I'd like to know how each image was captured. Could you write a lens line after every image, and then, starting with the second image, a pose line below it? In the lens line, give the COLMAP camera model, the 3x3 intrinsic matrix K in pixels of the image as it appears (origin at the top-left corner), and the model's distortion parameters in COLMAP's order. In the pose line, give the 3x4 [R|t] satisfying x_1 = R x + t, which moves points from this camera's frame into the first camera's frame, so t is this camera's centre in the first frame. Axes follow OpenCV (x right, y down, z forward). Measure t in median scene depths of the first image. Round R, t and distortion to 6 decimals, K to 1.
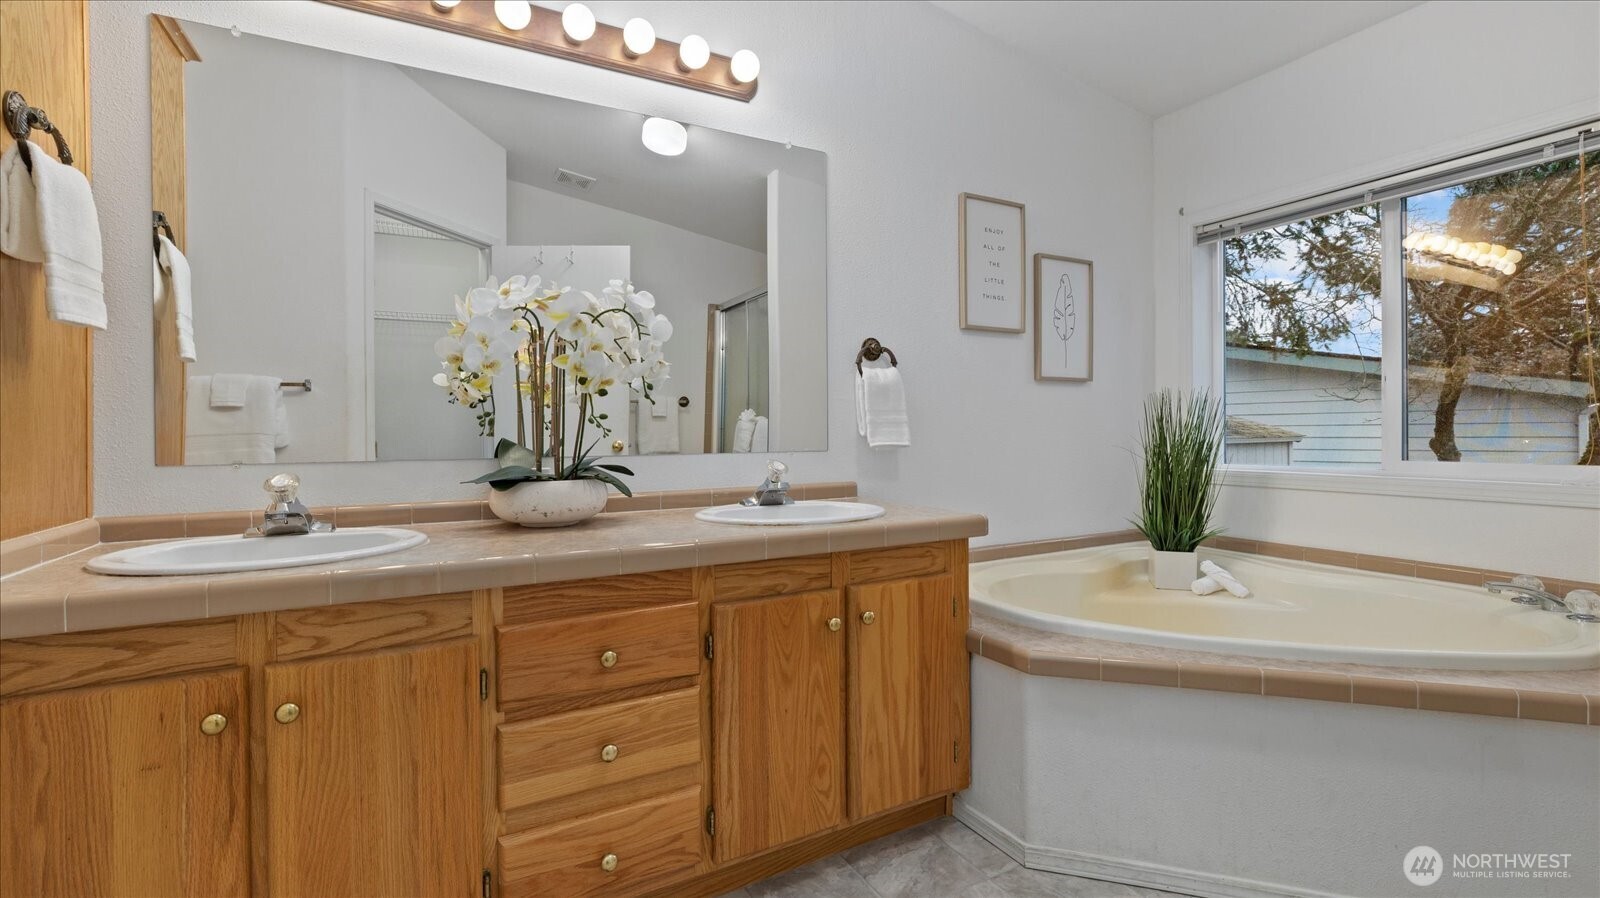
lens RADIAL K [[680.4, 0, 797.2], [0, 680.4, 441.0], [0, 0, 1]] dist [-0.004119, 0.002045]
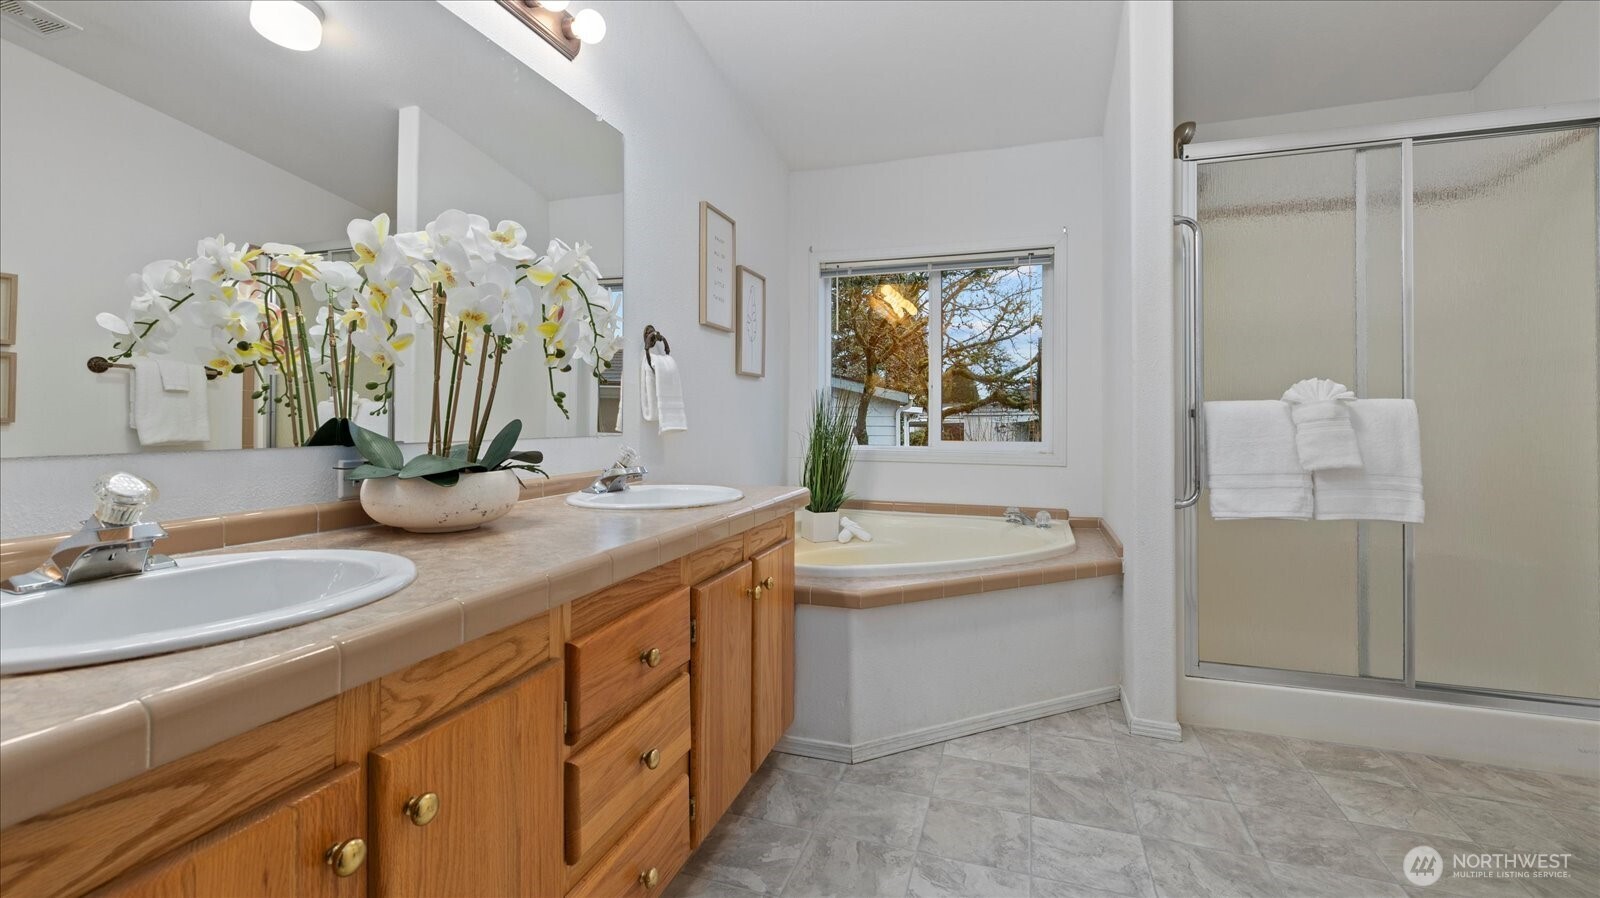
lens RADIAL K [[680.4, 0, 782.7], [0, 680.4, 424.7], [0, 0, 1]] dist [-0.004119, 0.002045]
pose [[0.737855, 0.006350, 0.674929, -0.614419], [-0.001584, 0.999969, -0.007677, 0.007837], [-0.674957, 0.004595, 0.737842, 0.153748]]
